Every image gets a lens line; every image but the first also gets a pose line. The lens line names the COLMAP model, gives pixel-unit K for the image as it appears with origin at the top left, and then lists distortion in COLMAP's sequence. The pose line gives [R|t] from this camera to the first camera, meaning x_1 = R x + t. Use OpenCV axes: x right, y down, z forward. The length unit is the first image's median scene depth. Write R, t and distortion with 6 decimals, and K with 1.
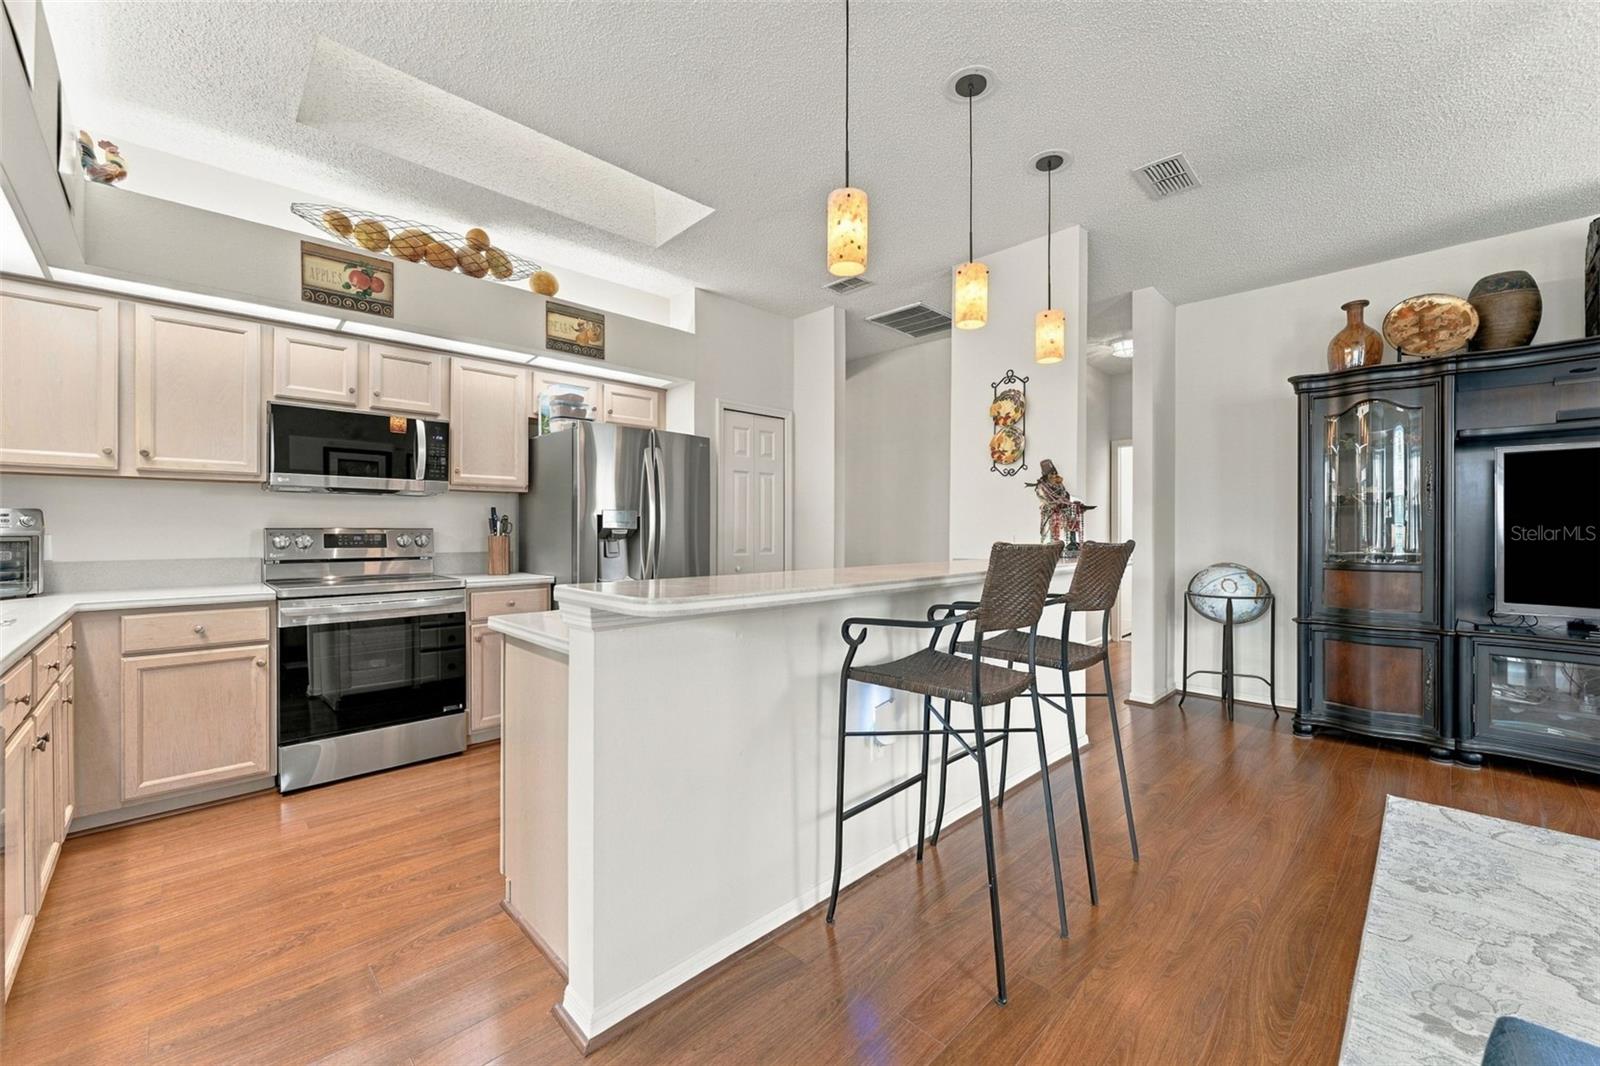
lens RADIAL K [[640.1, 0, 804.2], [0, 640.1, 527.7], [0, 0, 1]] dist [-0.000901, -0.000150]
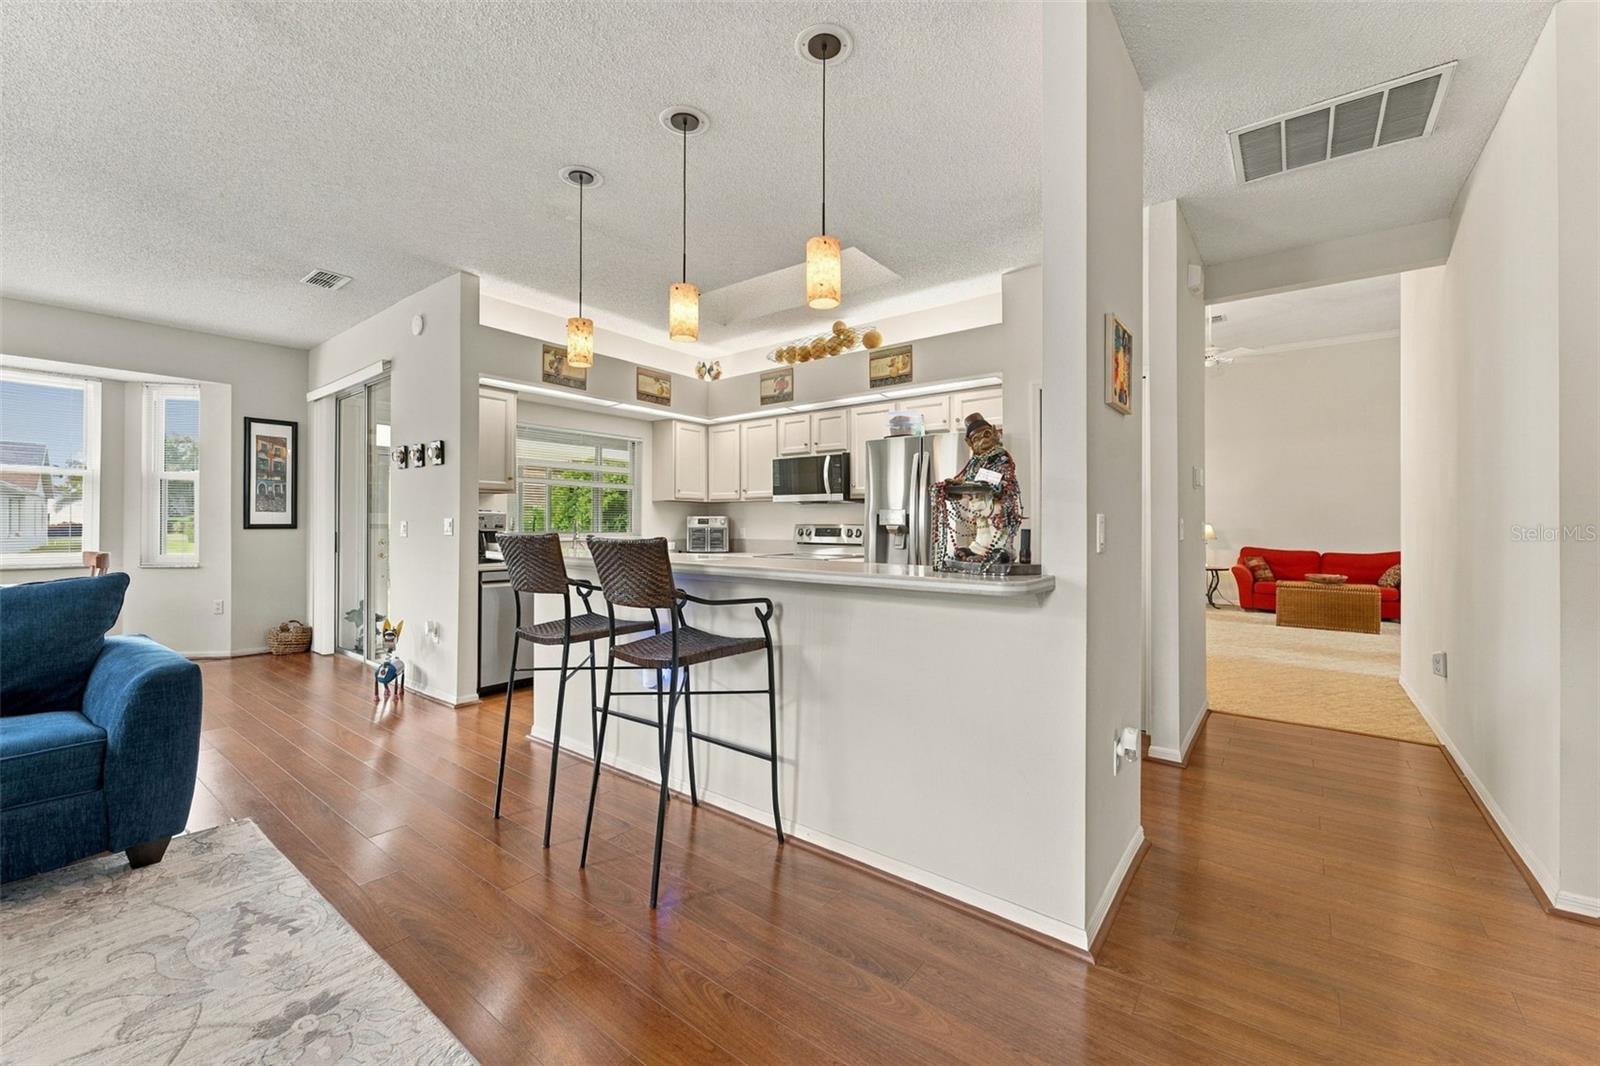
lens RADIAL K [[640.1, 0, 804.2], [0, 640.1, 527.7], [0, 0, 1]] dist [-0.000901, -0.000150]
pose [[0.138540, -0.002712, -0.990353, 1.018955], [-0.003215, 0.999990, -0.003188, 0.014722], [0.990352, 0.003626, 0.138530, 0.781905]]
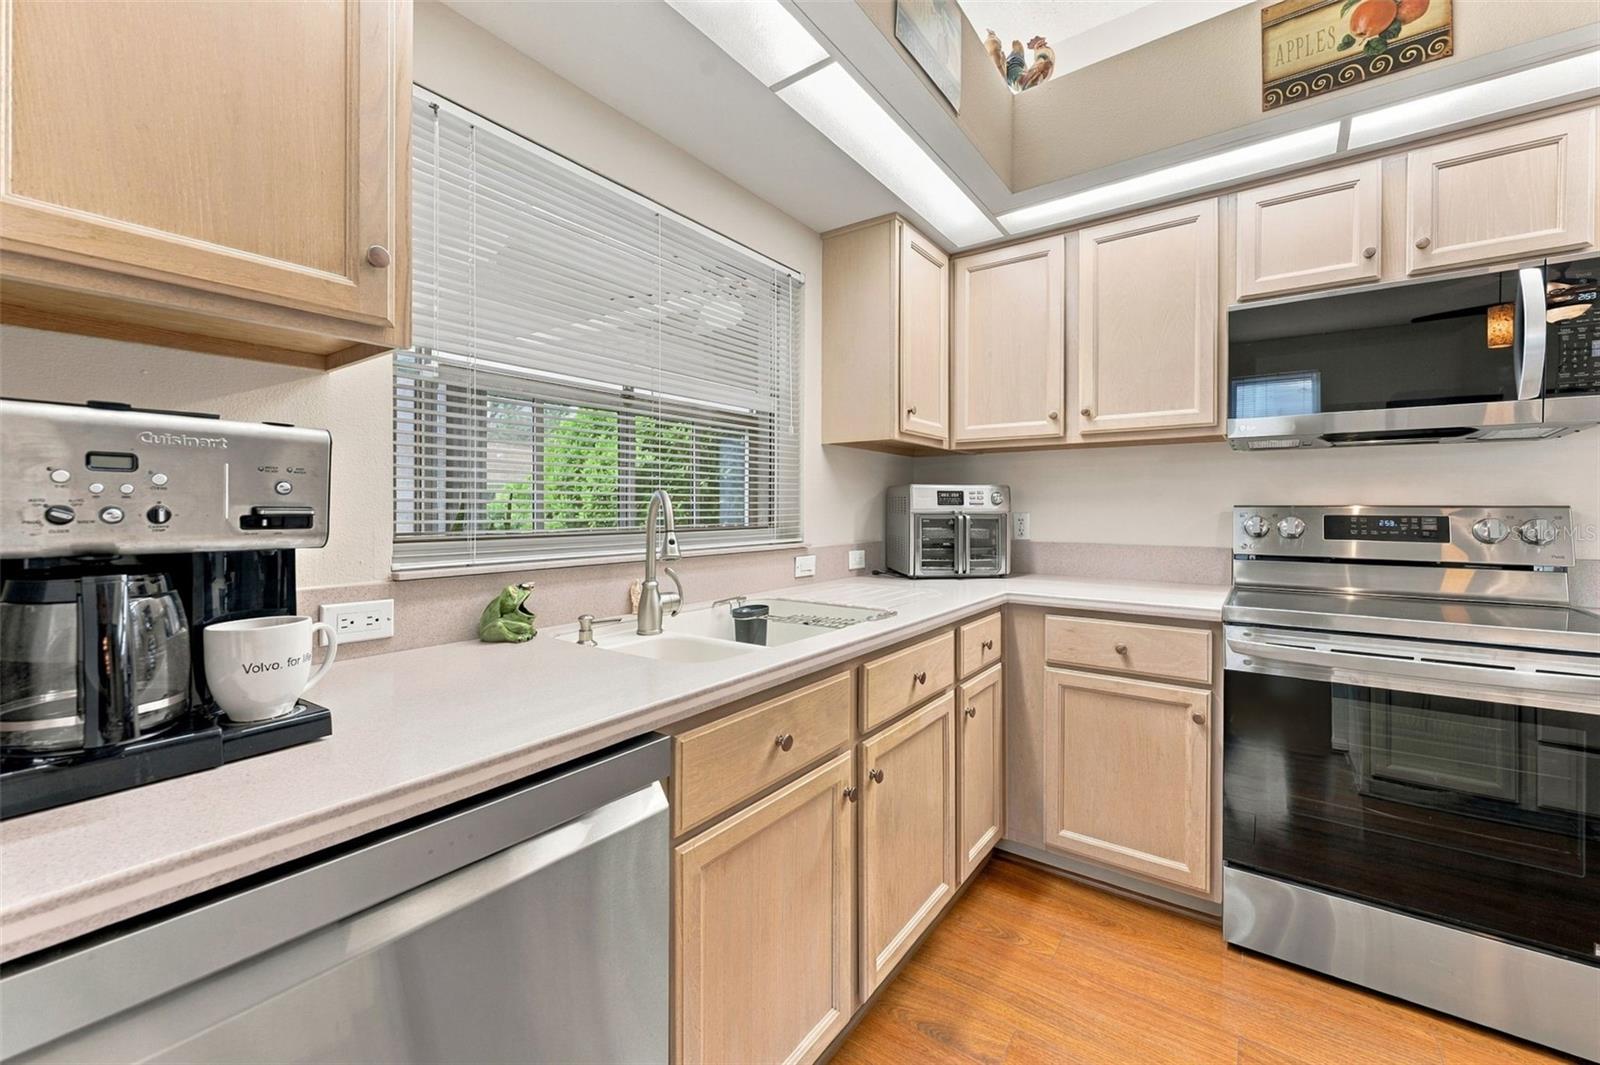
lens RADIAL K [[642.5, 0, 796.7], [0, 642.5, 513.7], [0, 0, 1]] dist [-0.007029, -0.000164]
pose [[0.149095, 0.001868, -0.988821, -0.250787], [-0.003222, 0.999994, 0.001403, 0.009182], [0.988818, 0.002976, 0.149100, 0.452776]]
